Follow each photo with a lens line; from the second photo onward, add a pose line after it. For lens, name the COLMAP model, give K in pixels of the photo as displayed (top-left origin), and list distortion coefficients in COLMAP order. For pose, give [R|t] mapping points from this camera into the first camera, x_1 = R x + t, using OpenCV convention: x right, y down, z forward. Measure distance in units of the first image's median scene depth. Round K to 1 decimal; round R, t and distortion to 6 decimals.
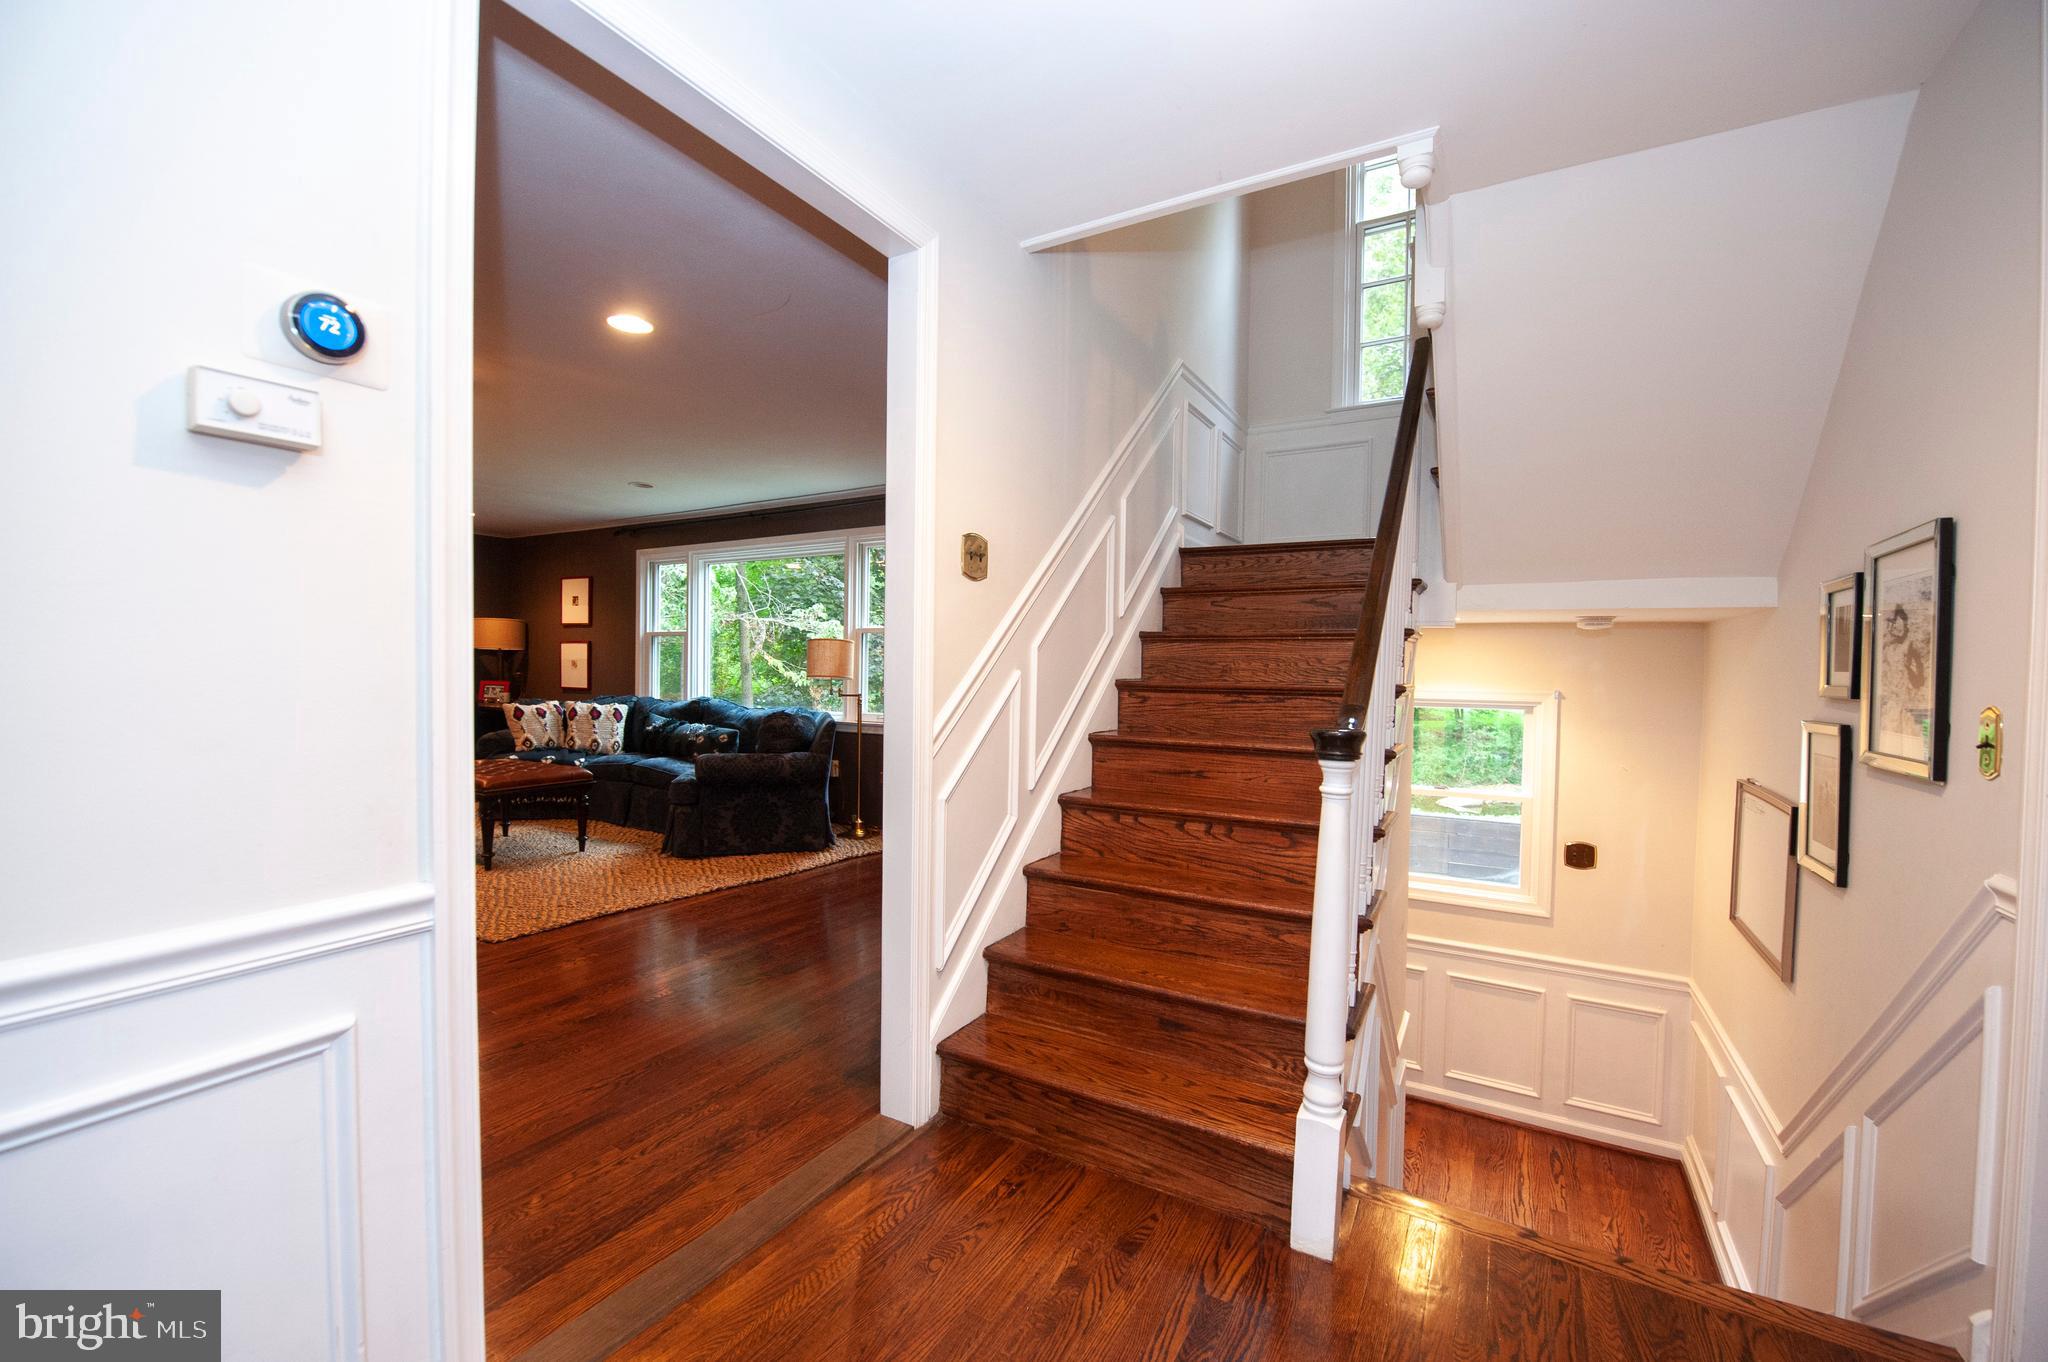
lens RADIAL K [[845.0, 0, 1024.0], [0, 845.0, 681.0], [0, 0, 1]] dist [-0.001516, -0.000104]
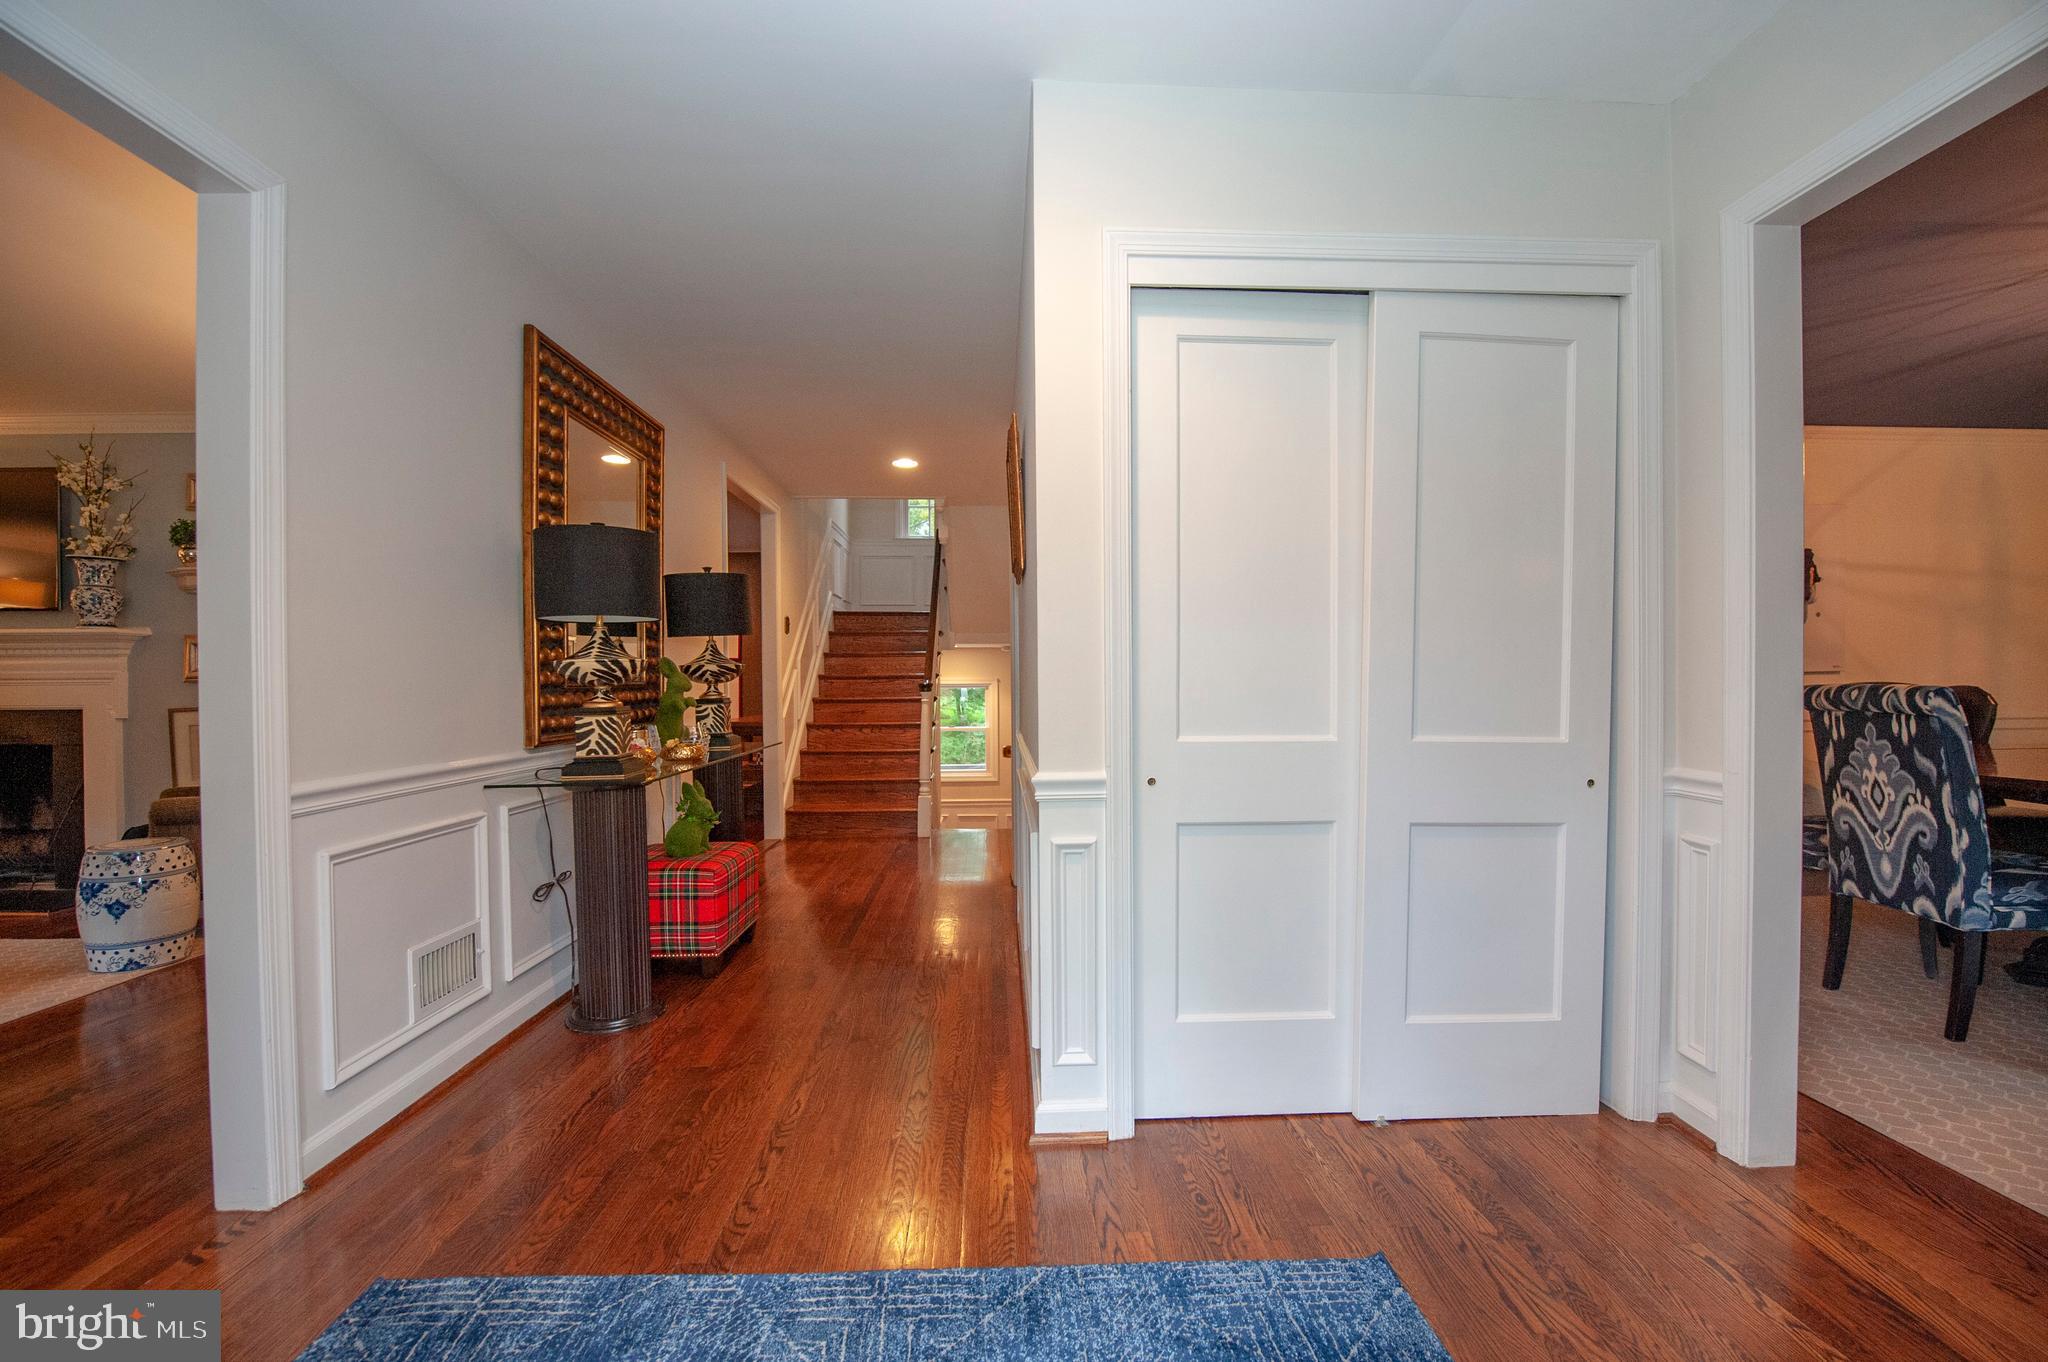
lens RADIAL K [[845.0, 0, 1024.0], [0, 845.0, 681.0], [0, 0, 1]] dist [-0.001516, -0.000104]
pose [[0.850927, -0.023786, 0.524745, -0.668617], [0.033188, 0.999413, -0.008515, 0.057953], [-0.524234, 0.024661, 0.851217, -1.307166]]
